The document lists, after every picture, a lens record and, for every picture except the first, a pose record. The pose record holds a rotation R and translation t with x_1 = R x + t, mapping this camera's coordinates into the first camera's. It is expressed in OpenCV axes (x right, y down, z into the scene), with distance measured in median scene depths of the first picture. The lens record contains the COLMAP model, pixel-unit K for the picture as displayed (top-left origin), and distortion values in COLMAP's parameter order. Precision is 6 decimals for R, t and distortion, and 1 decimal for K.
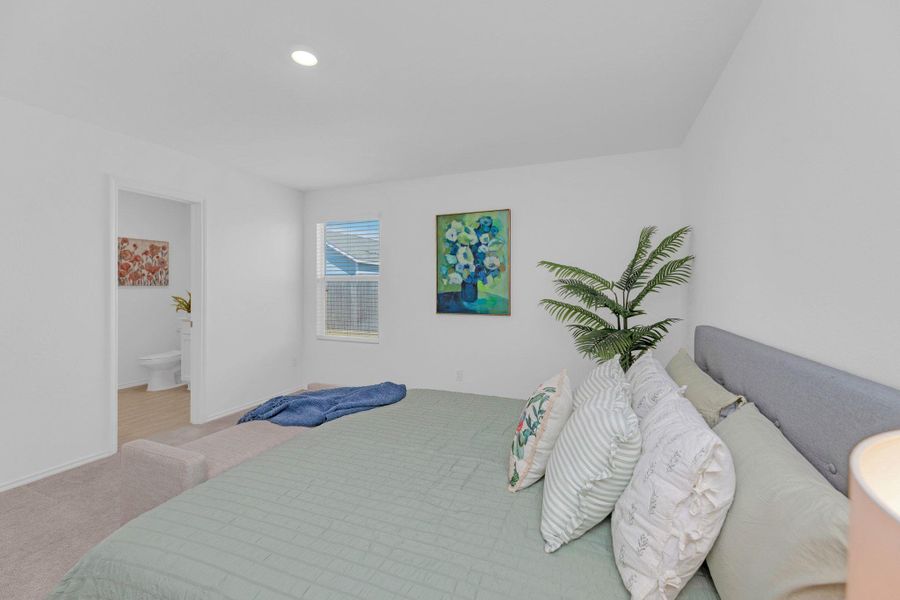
lens RADIAL K [[372.0, 0, 454.8], [0, 372.0, 292.7], [0, 0, 1]] dist [0.001555, 0.000239]
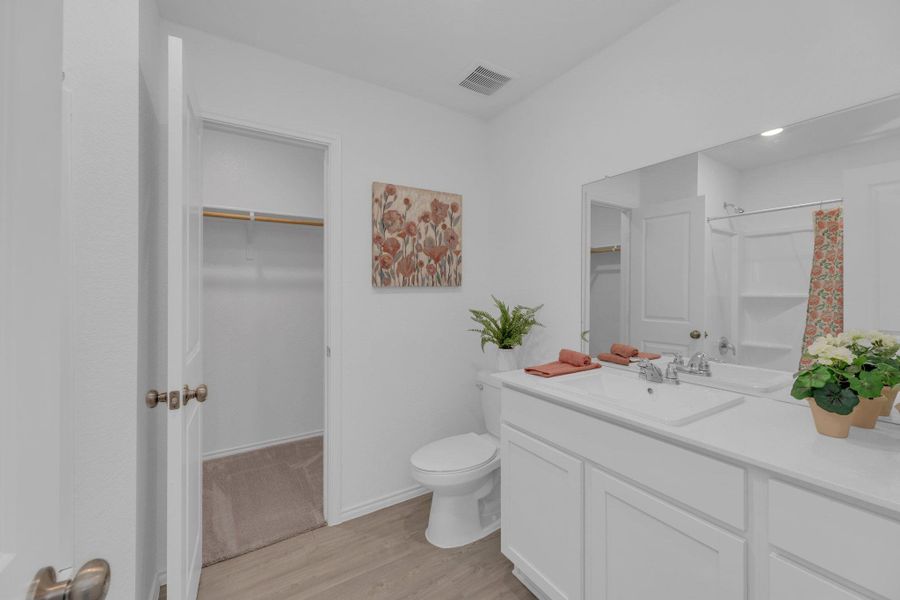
lens RADIAL K [[372.0, 0, 450.0], [0, 372.0, 296.5], [0, 0, 1]] dist [0.001555, 0.000239]
pose [[0.805088, -0.000549, -0.593155, -0.524398], [-0.000065, 0.999999, -0.001014, -0.005674], [0.593155, 0.000855, 0.805088, 0.639199]]
